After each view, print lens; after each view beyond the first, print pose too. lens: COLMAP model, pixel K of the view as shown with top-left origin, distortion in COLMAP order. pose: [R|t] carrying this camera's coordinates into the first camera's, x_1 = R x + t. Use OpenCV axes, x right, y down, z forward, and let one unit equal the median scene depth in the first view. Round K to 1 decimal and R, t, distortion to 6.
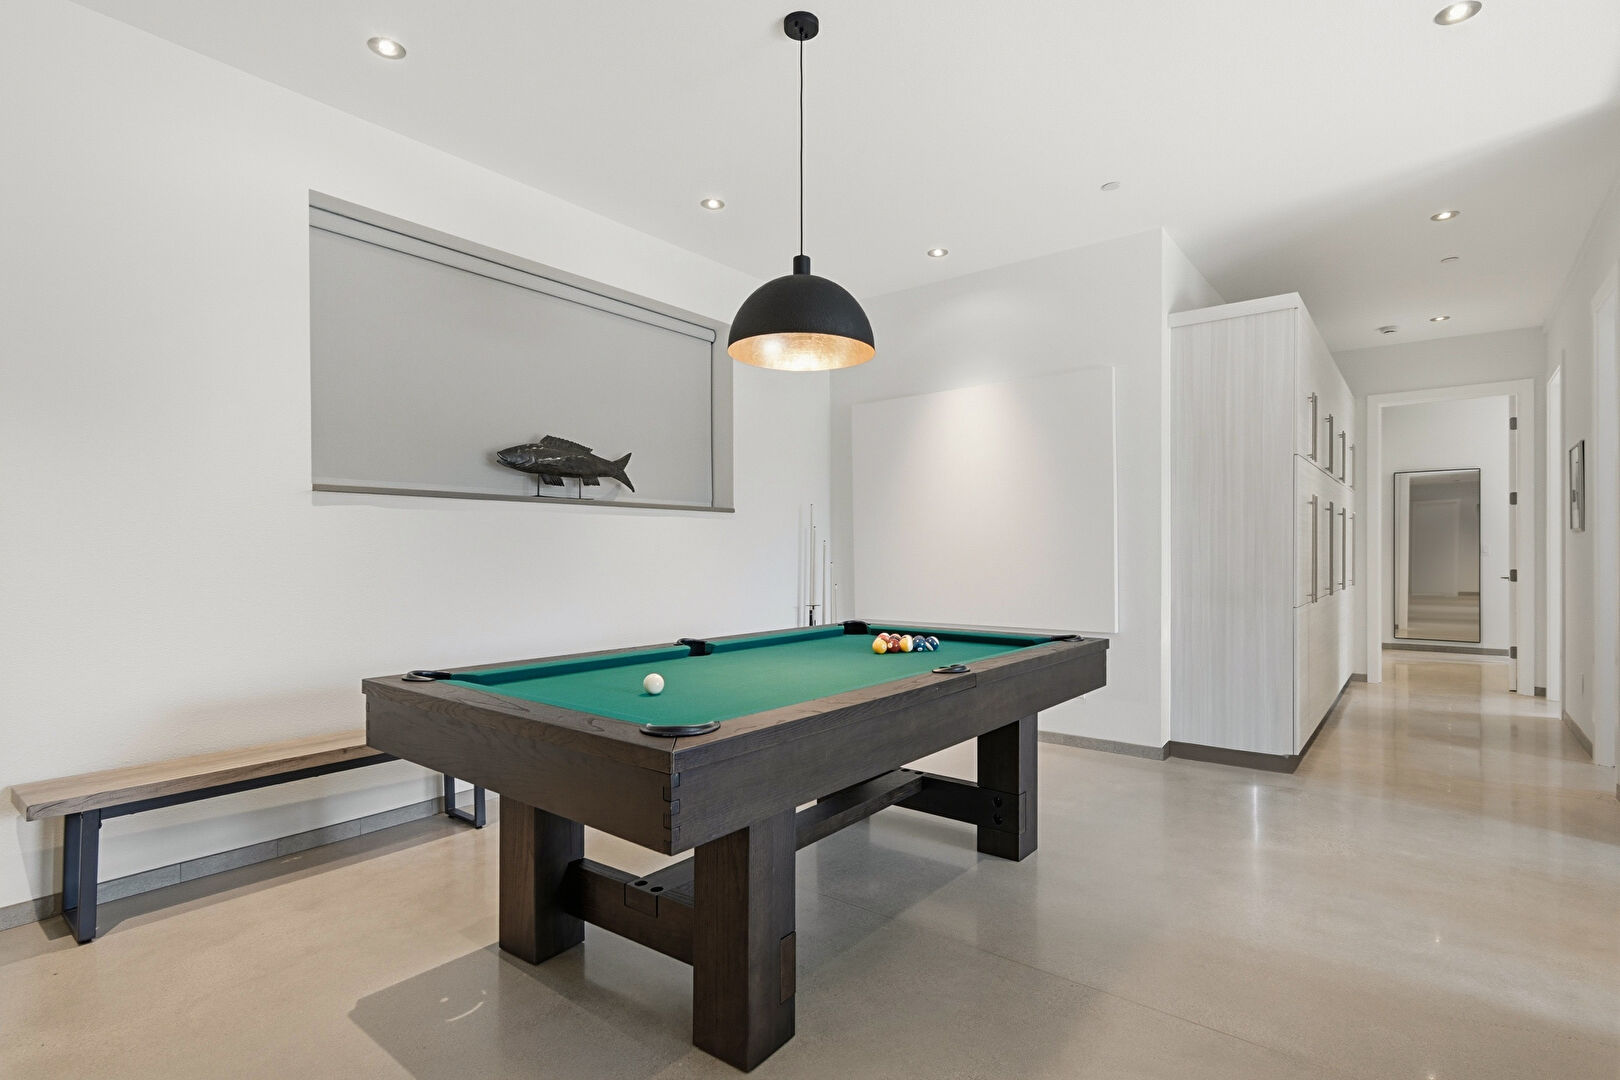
lens RADIAL K [[789.5, 0, 809.1], [0, 789.5, 548.2], [0, 0, 1]] dist [0.002261, 0.000260]
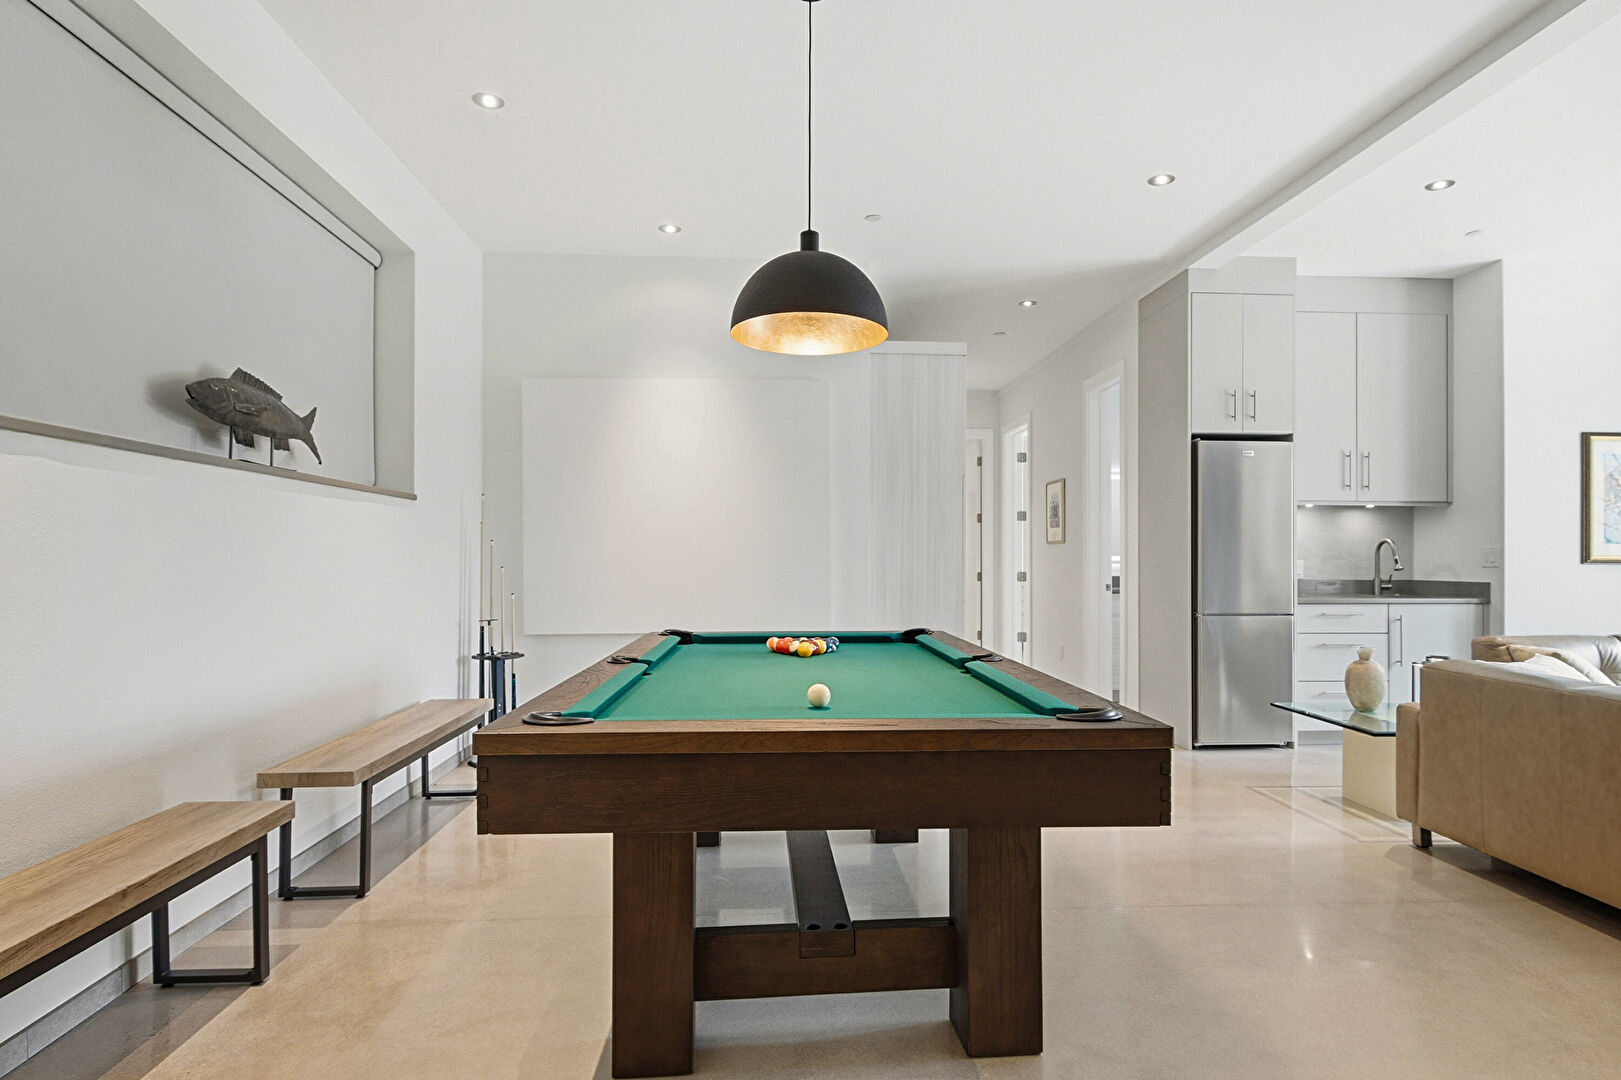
lens RADIAL K [[884.0, 0, 810.3], [0, 884.0, 545.2], [0, 0, 1]] dist [0.002667, 0.000016]
pose [[0.746806, 0.016549, 0.664836, -0.454388], [-0.008365, 0.999845, -0.015491, 0.010363], [-0.664990, 0.006008, 0.746828, 0.143129]]
